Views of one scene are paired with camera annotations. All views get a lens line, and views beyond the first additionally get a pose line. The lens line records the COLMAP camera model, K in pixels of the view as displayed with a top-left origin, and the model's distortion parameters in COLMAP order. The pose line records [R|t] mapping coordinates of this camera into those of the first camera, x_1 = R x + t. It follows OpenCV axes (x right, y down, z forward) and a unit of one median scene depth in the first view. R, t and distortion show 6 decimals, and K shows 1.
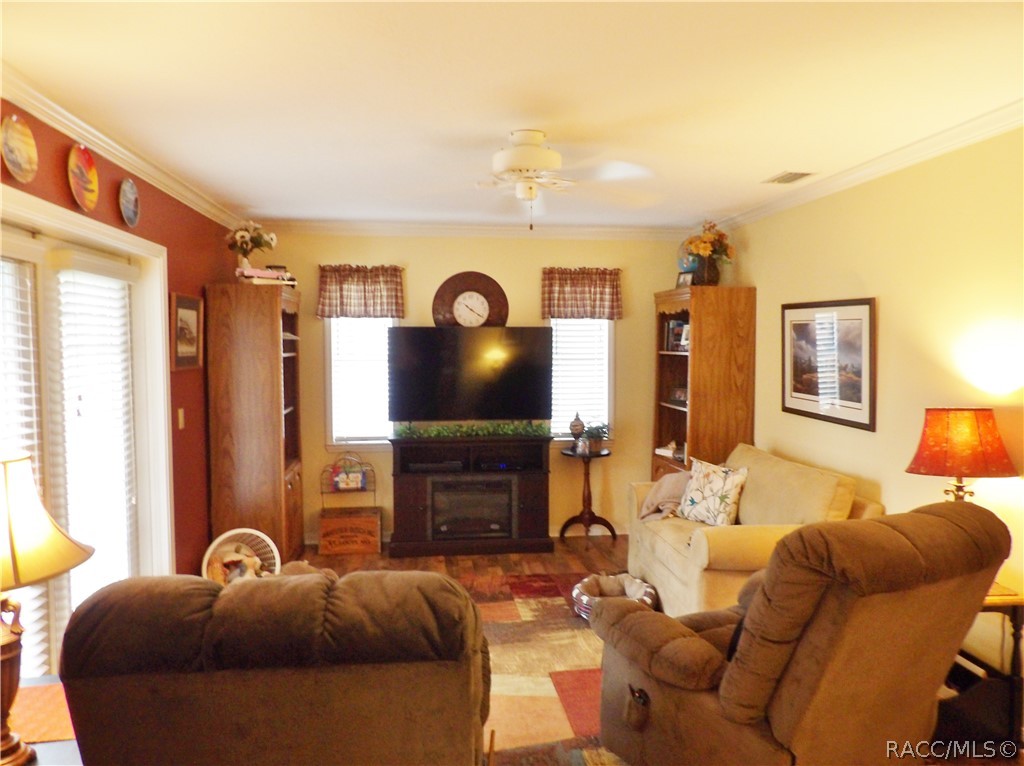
lens RADIAL K [[738.2, 0, 513.0], [0, 738.2, 382.9], [0, 0, 1]] dist [-0.035638, 0.038573]
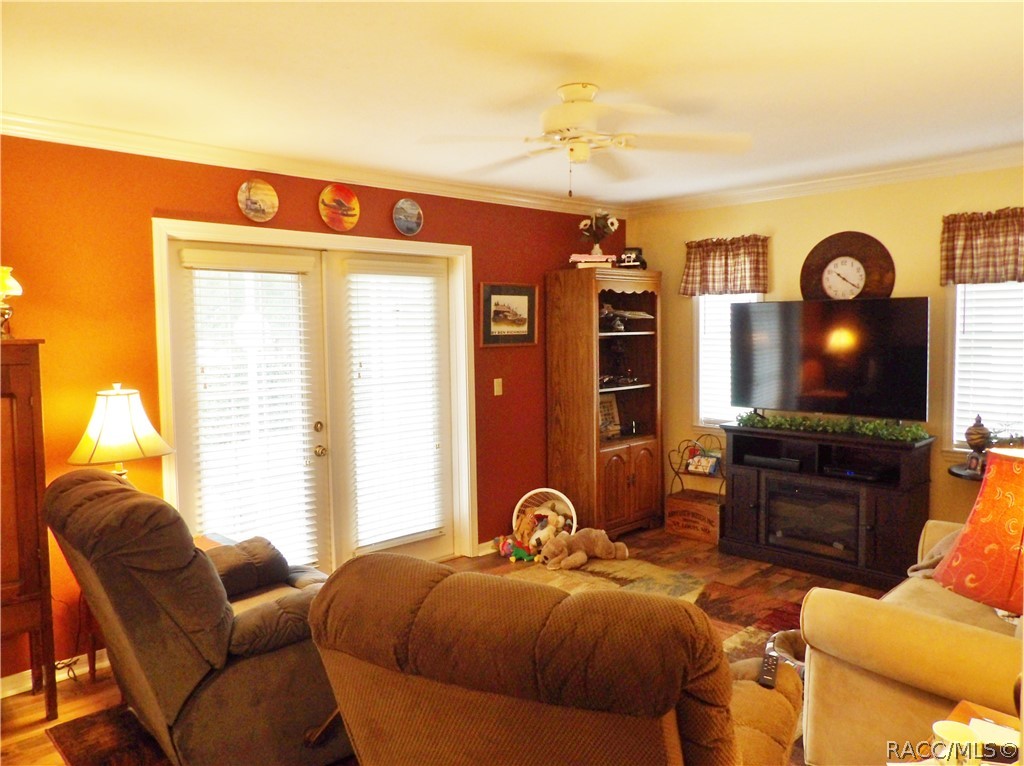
lens RADIAL K [[738.2, 0, 512.8], [0, 738.2, 379.2], [0, 0, 1]] dist [-0.035638, 0.038573]
pose [[0.591840, 0.051468, -0.804411, 0.401550], [-0.030341, 0.998675, 0.041574, -0.011183], [0.805485, -0.000198, 0.592617, 0.230372]]
